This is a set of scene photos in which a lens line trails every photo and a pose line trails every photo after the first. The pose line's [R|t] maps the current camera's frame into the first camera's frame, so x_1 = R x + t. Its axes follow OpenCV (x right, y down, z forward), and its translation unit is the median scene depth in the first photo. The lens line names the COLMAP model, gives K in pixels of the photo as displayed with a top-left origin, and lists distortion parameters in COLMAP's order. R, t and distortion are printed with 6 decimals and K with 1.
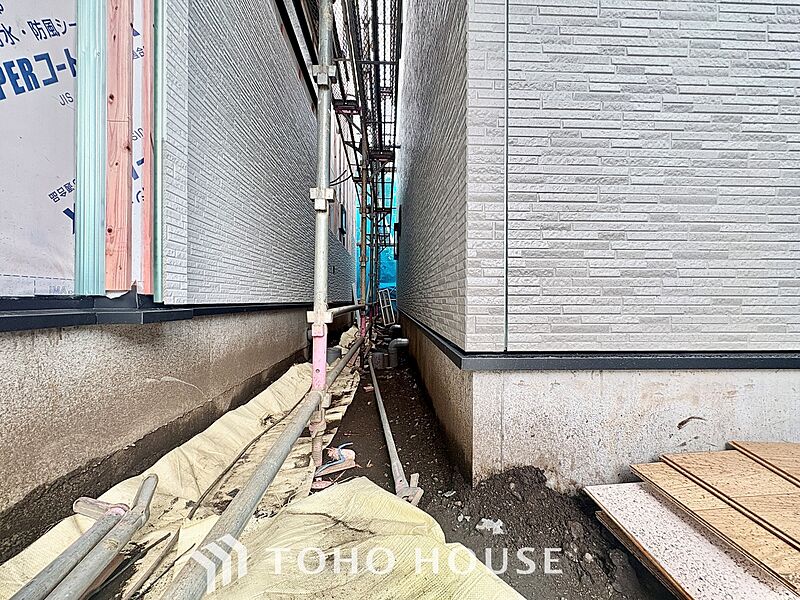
lens RADIAL K [[319.3, 0, 398.9], [0, 319.3, 300.5], [0, 0, 1]] dist [0.000025, 0.000126]
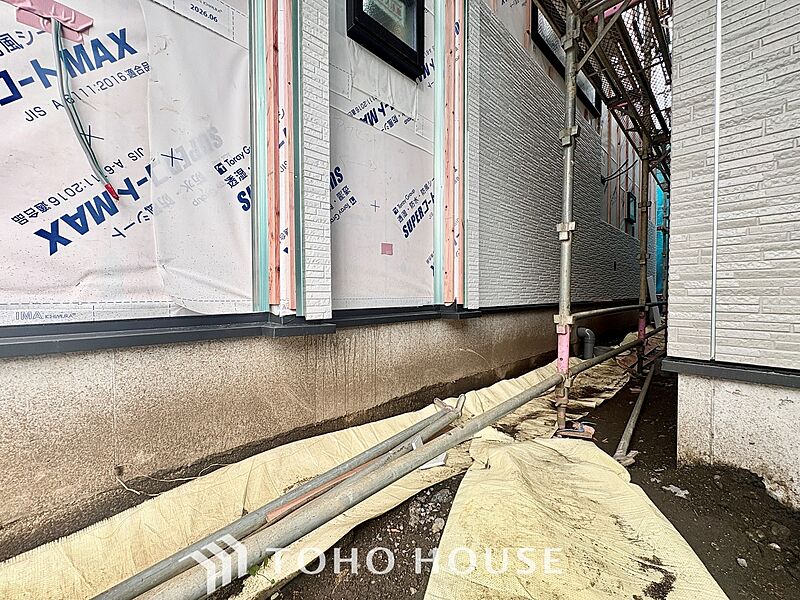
lens RADIAL K [[319.3, 0, 398.9], [0, 319.3, 300.5], [0, 0, 1]] dist [0.000025, 0.000126]
pose [[0.663605, 0.010325, -0.748012, 0.413377], [0.005932, 0.999801, 0.019063, -0.080470], [0.748060, -0.017088, 0.663412, -0.567966]]
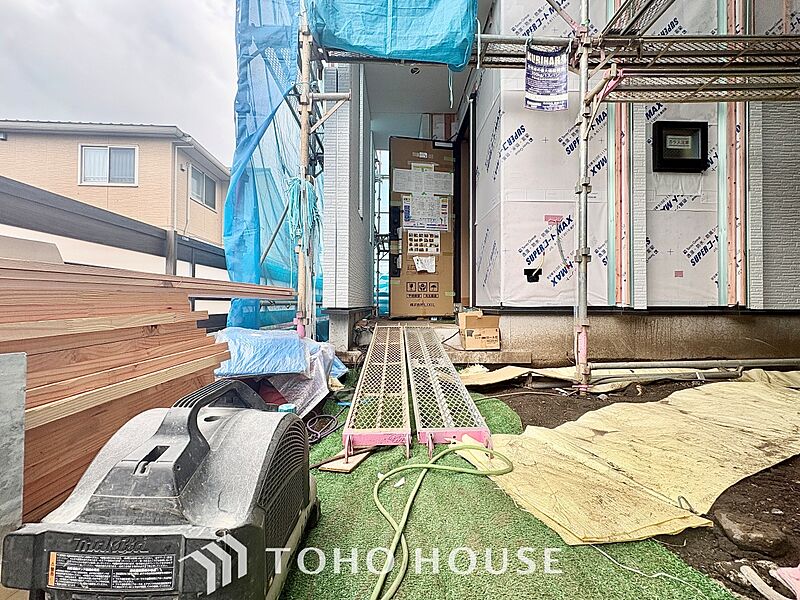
lens RADIAL K [[319.3, 0, 398.9], [0, 319.3, 300.5], [0, 0, 1]] dist [0.000025, 0.000126]
pose [[-0.020379, -0.013964, -0.999695, 2.245092], [-0.002120, 0.999901, -0.013924, -0.018301], [0.999790, 0.001836, -0.020407, -2.133598]]
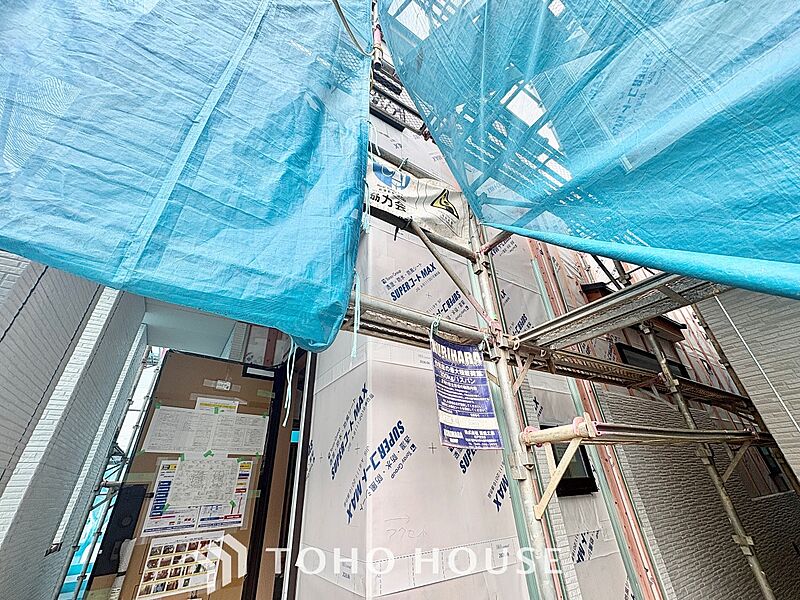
lens RADIAL K [[319.3, 0, 398.9], [0, 319.3, 300.5], [0, 0, 1]] dist [0.000025, 0.000126]
pose [[0.513445, -0.451358, -0.729829, 0.805869], [0.045112, 0.863516, -0.502299, -1.439986], [0.856936, 0.224979, 0.463730, -2.021860]]
